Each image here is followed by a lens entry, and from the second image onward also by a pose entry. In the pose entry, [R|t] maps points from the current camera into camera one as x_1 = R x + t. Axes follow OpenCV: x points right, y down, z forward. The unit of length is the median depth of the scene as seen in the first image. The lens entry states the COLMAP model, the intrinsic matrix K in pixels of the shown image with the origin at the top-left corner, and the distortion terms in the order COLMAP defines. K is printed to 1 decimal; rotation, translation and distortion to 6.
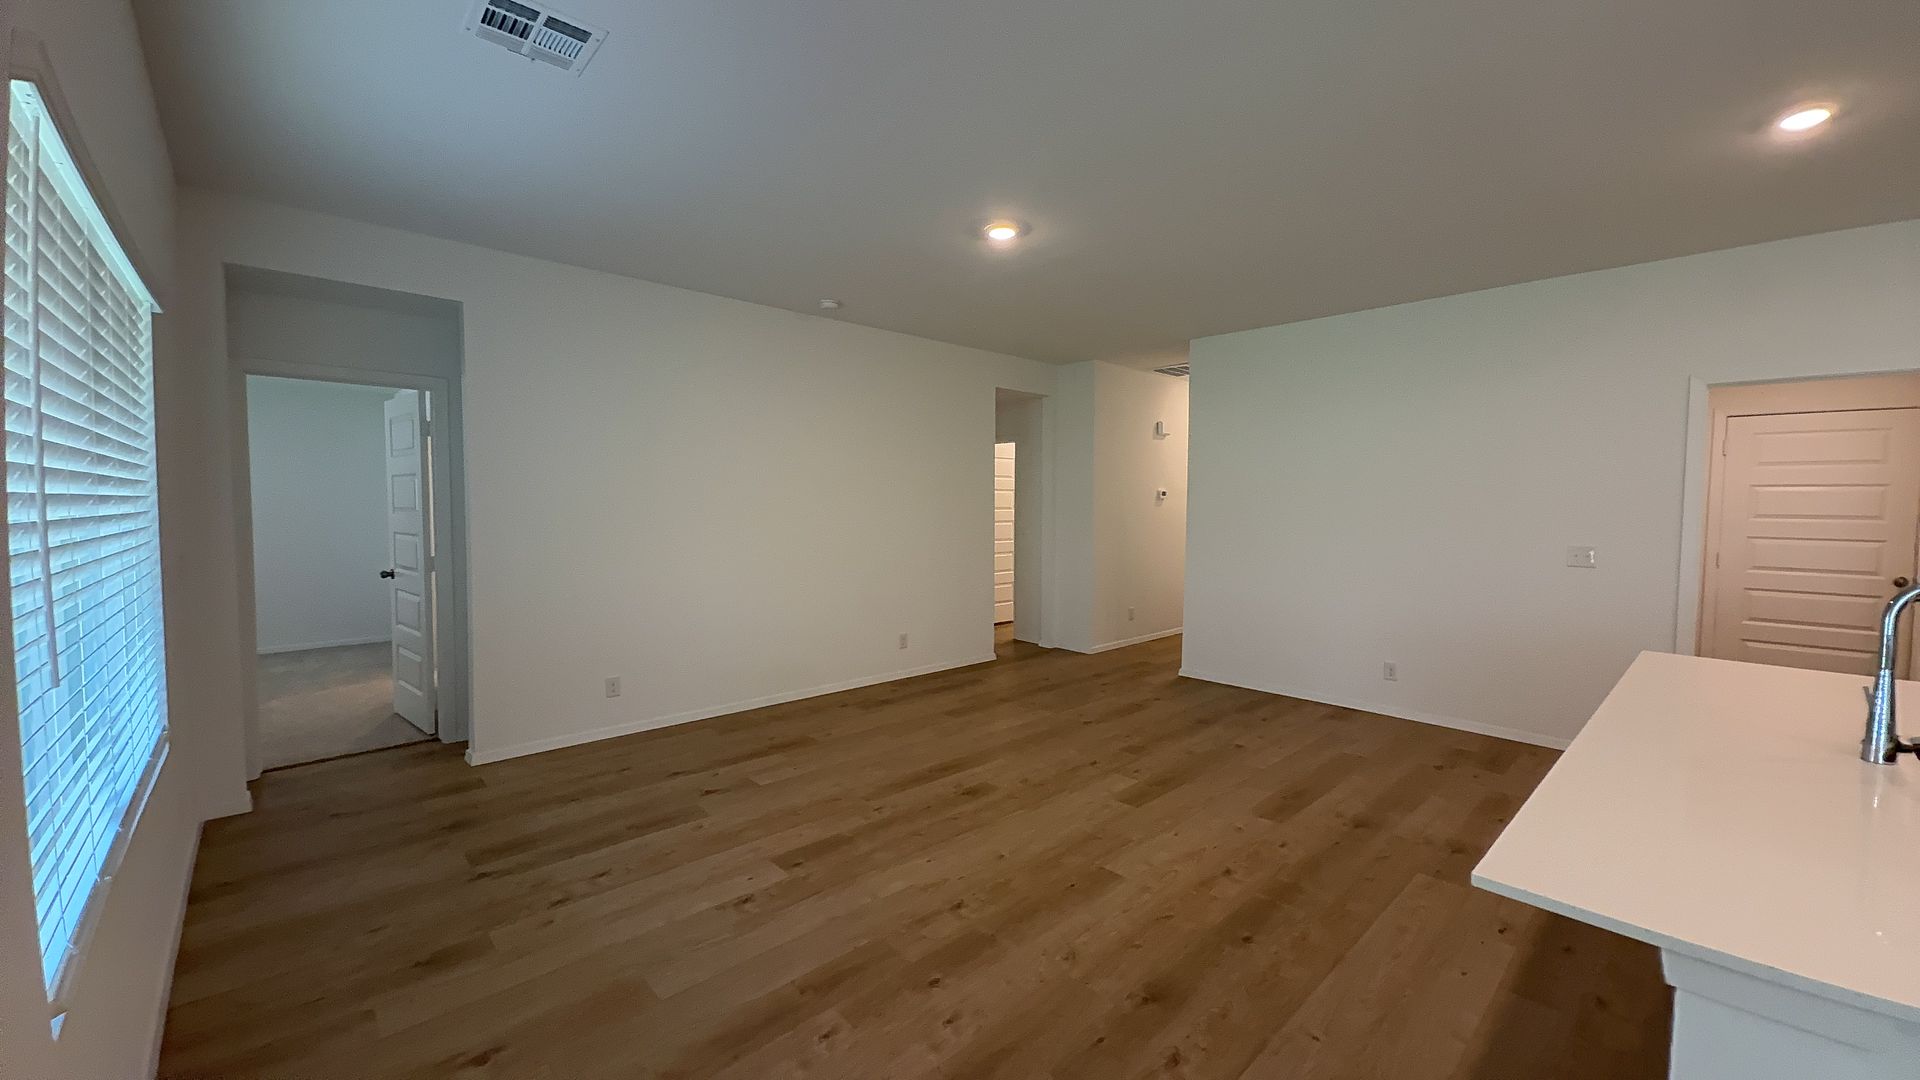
lens RADIAL K [[728.9, 0, 969.2], [0, 728.9, 531.0], [0, 0, 1]] dist [0.002552, -0.001945]
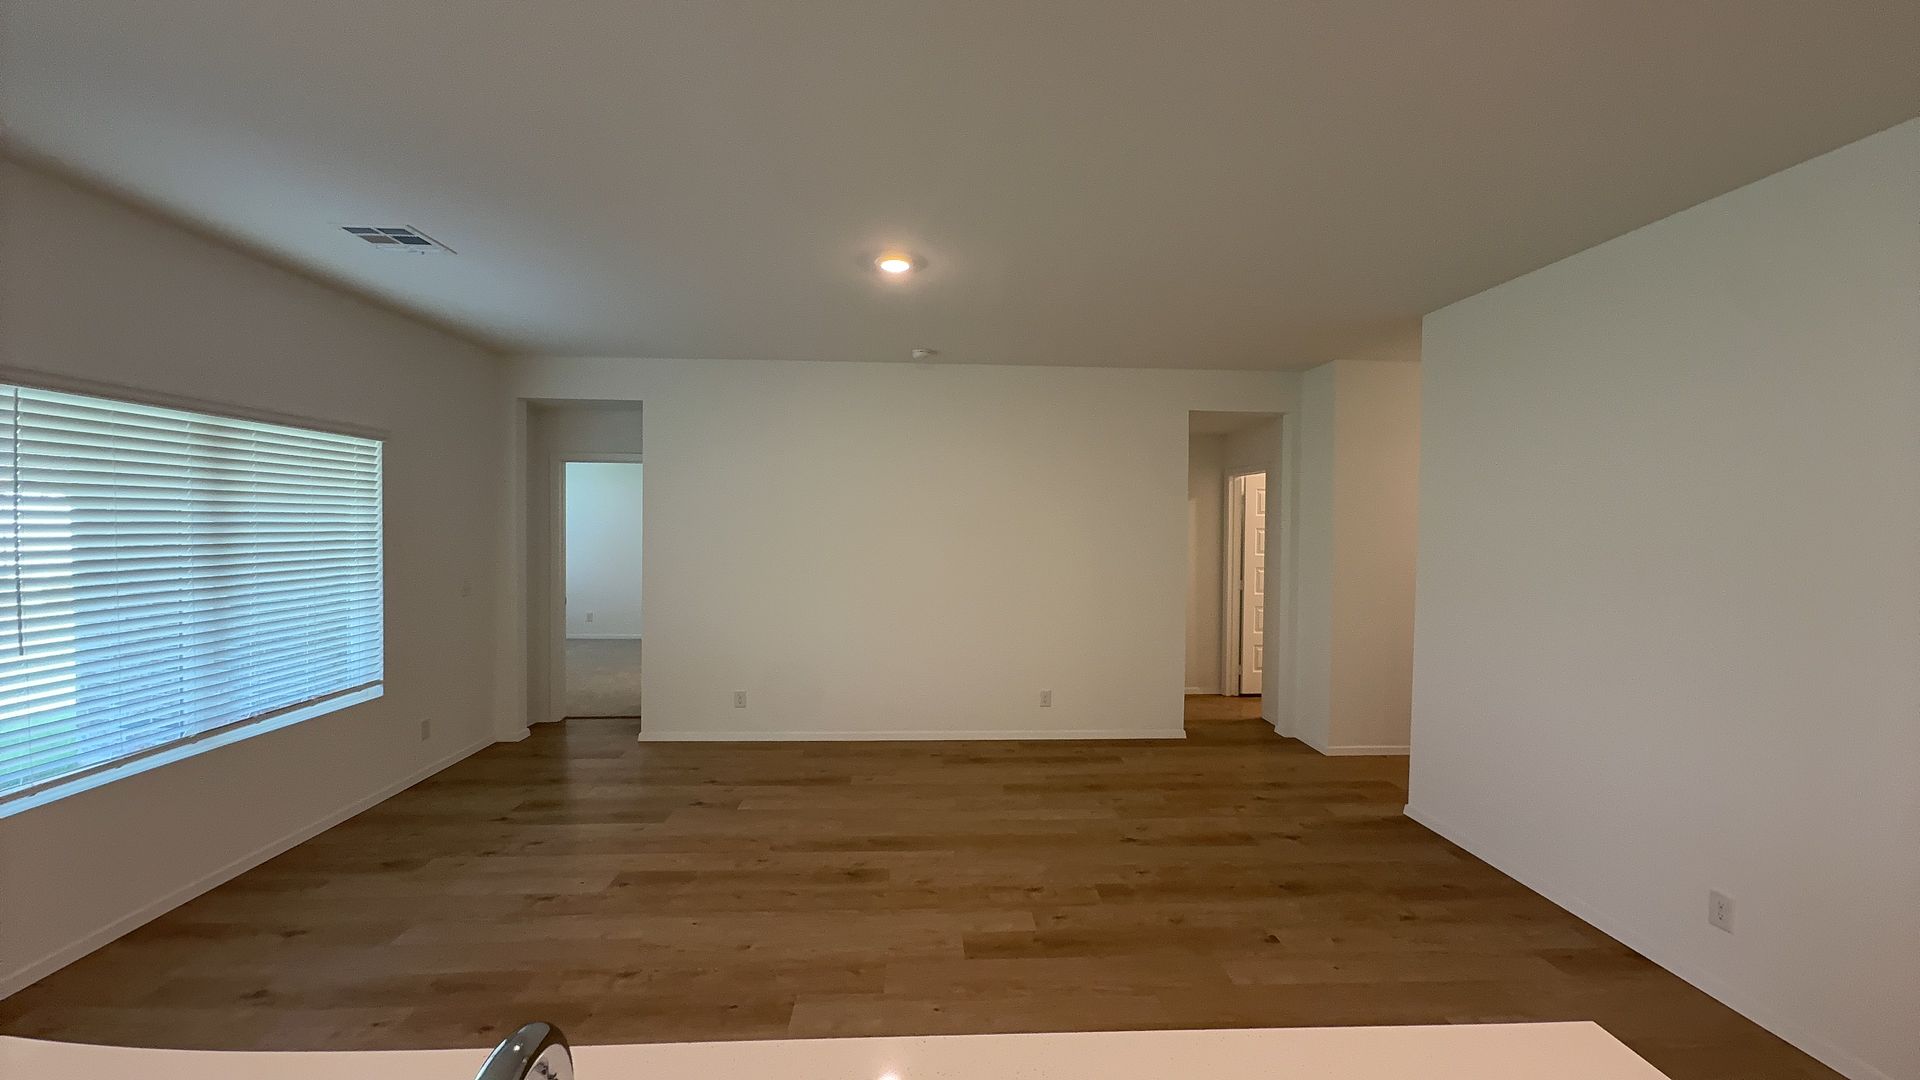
lens RADIAL K [[728.9, 0, 971.4], [0, 728.9, 543.8], [0, 0, 1]] dist [0.002552, -0.001945]
pose [[0.766836, 0.020343, -0.641520, 0.672400], [-0.032715, 0.999437, -0.007412, -0.055095], [0.641008, 0.026671, 0.767070, 0.363218]]
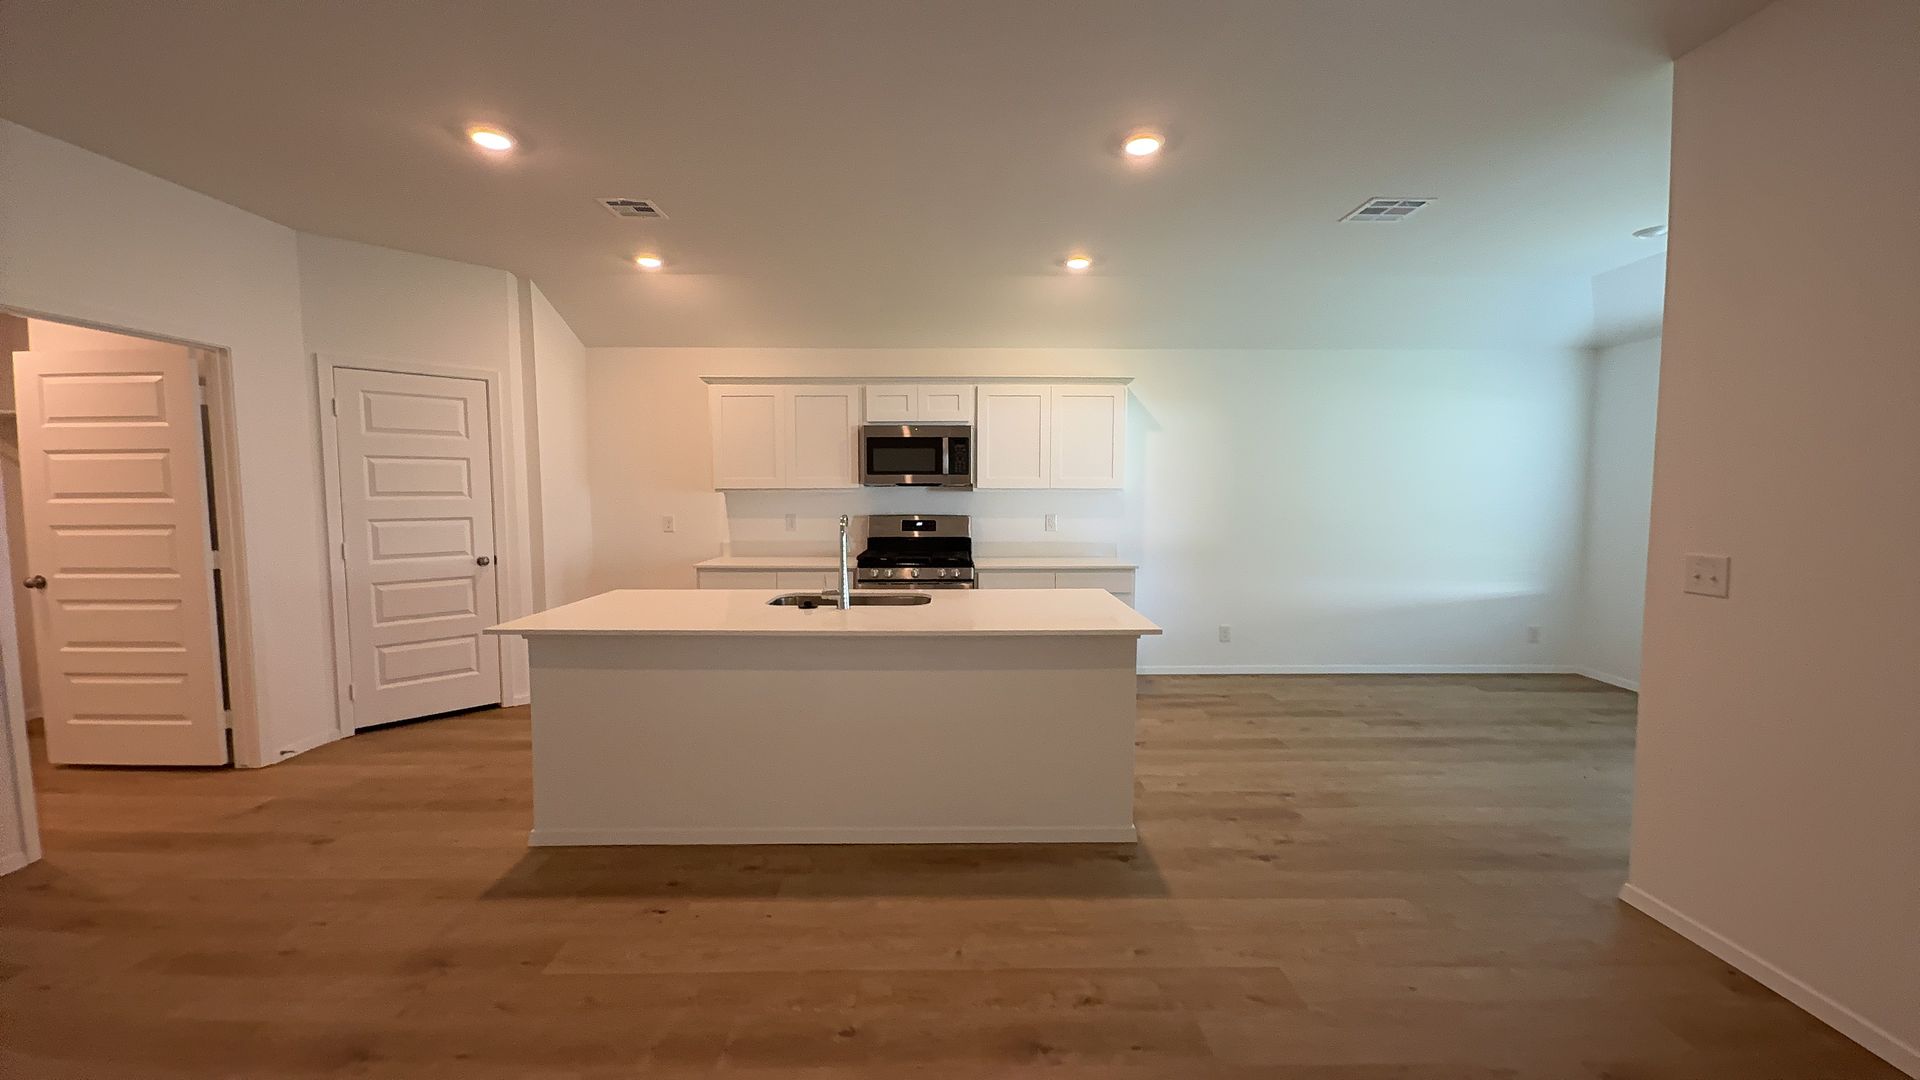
lens RADIAL K [[728.9, 0, 955.4], [0, 728.9, 539.4], [0, 0, 1]] dist [0.002552, -0.001945]
pose [[-0.728807, -0.056907, 0.682351, -0.132956], [0.027056, 0.993369, 0.111743, -0.031467], [-0.684185, 0.099901, -0.722434, 0.930722]]
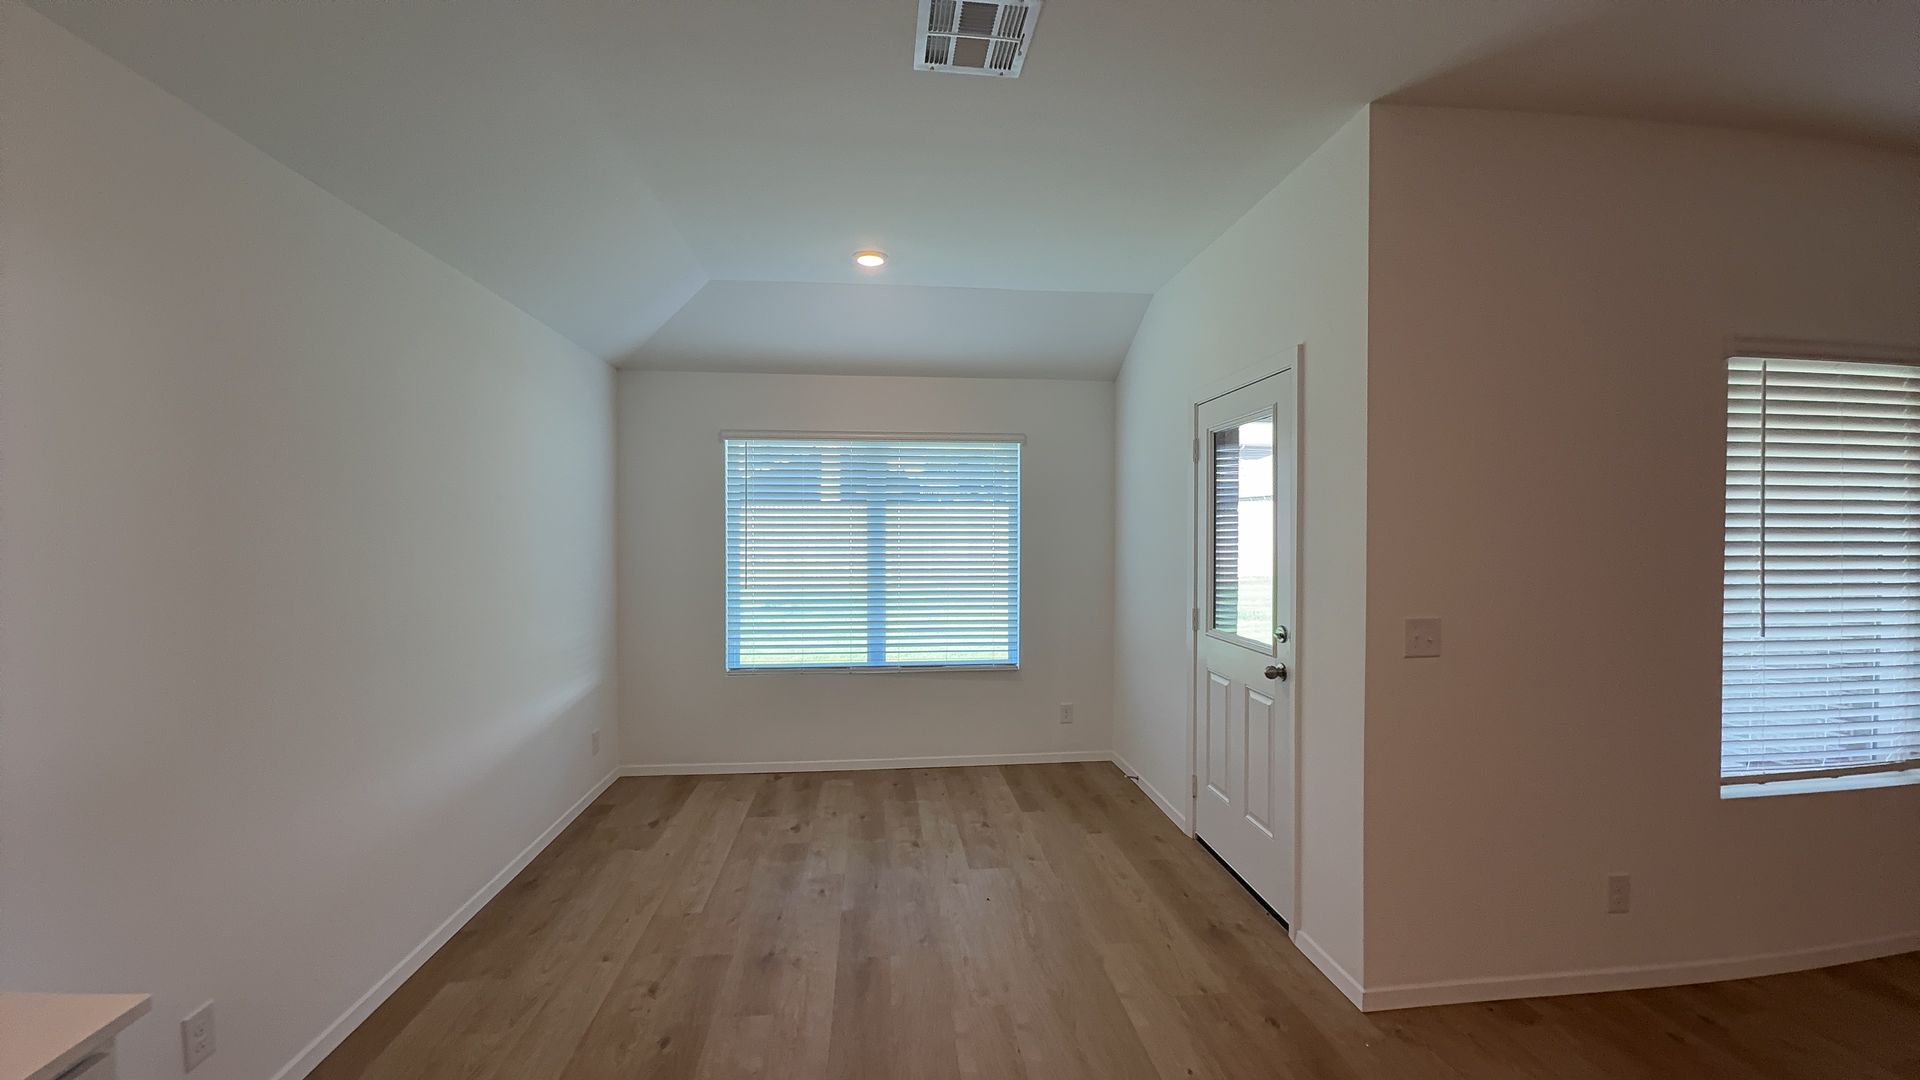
lens RADIAL K [[728.9, 0, 952.2], [0, 728.9, 544.7], [0, 0, 1]] dist [0.002552, -0.001945]
pose [[-0.619142, 0.001778, -0.785277, 0.536537], [-0.043122, 0.998412, 0.036260, 0.000626], [0.784094, 0.056313, -0.618082, 0.142458]]
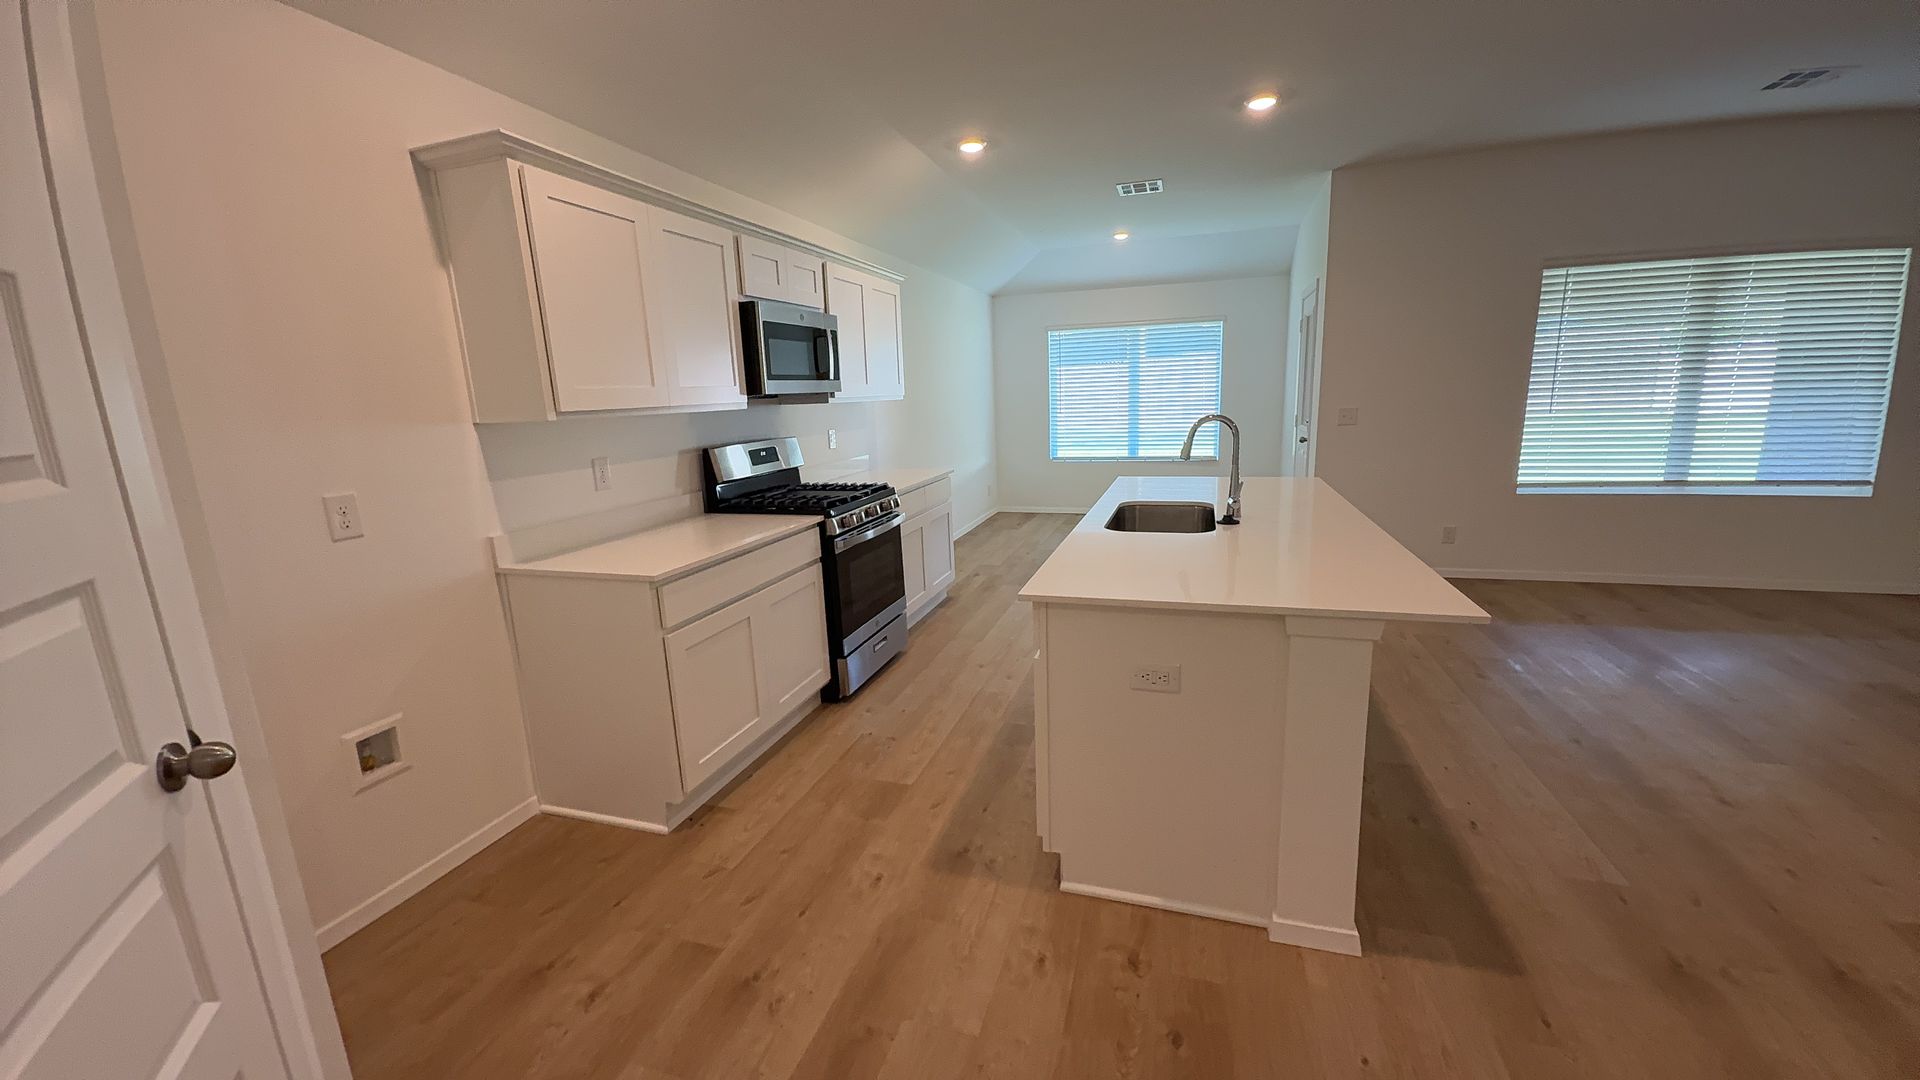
lens RADIAL K [[728.9, 0, 962.5], [0, 728.9, 537.9], [0, 0, 1]] dist [0.002552, -0.001945]
pose [[-0.877135, 0.117678, -0.465602, 1.130525], [0.005079, 0.971732, 0.236030, -0.025251], [0.480216, 0.204666, -0.852939, 0.948840]]
